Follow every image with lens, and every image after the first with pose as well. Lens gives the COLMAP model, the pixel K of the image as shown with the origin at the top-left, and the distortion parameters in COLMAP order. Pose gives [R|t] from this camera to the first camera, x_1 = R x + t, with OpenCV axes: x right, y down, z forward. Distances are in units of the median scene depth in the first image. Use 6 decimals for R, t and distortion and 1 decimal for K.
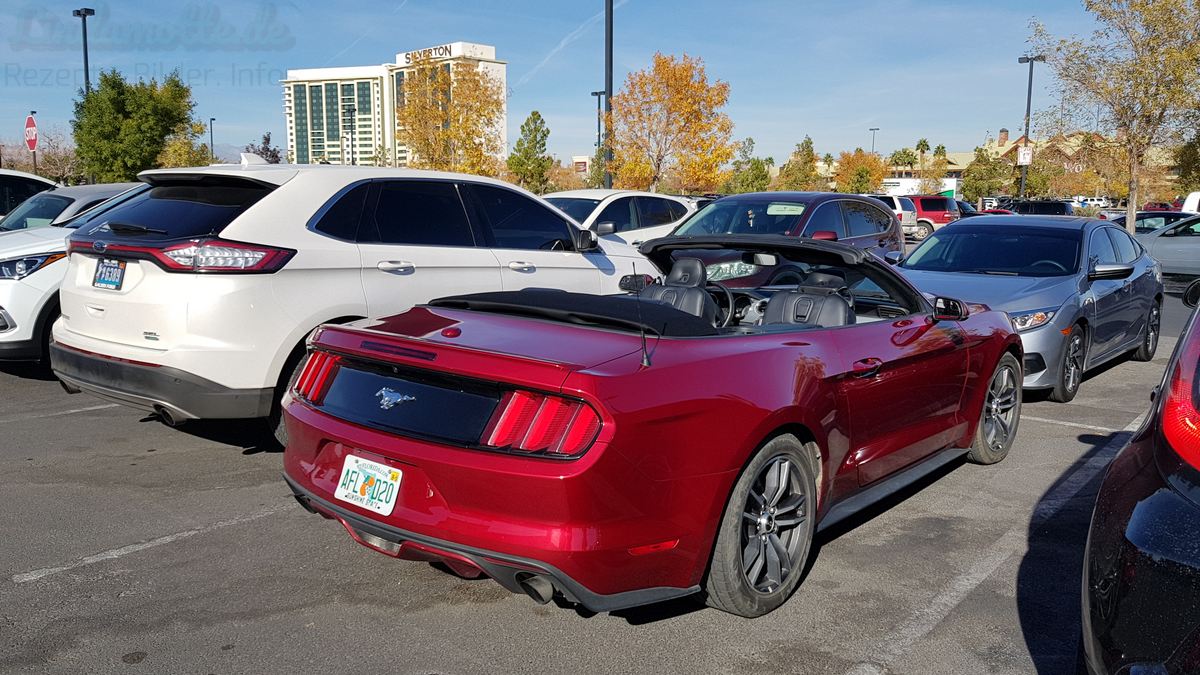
lens RADIAL K [[884.6, 0, 600.0], [0, 884.6, 337.5], [0, 0, 1]] dist [0.102376, -0.135596]
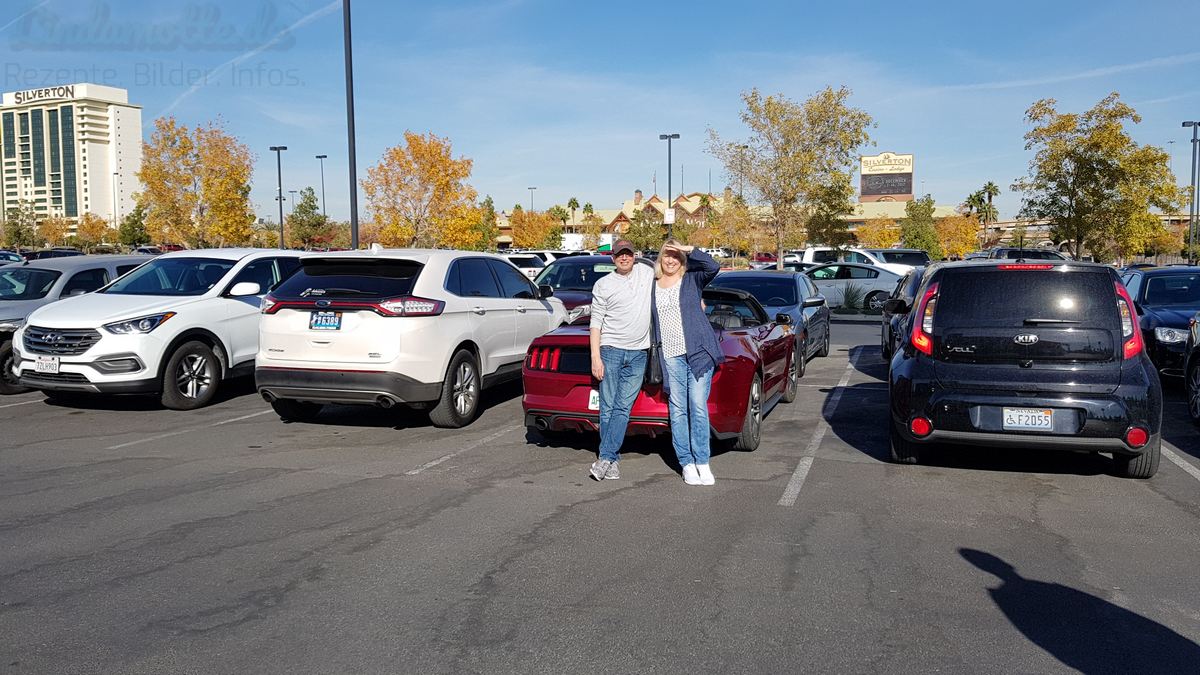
lens RADIAL K [[884.6, 0, 600.0], [0, 884.6, 337.5], [0, 0, 1]] dist [0.102376, -0.135596]
pose [[0.929529, -0.047477, 0.365680, -0.196169], [0.068360, 0.996674, -0.044366, 0.018700], [-0.362358, 0.066238, 0.929682, -0.193230]]
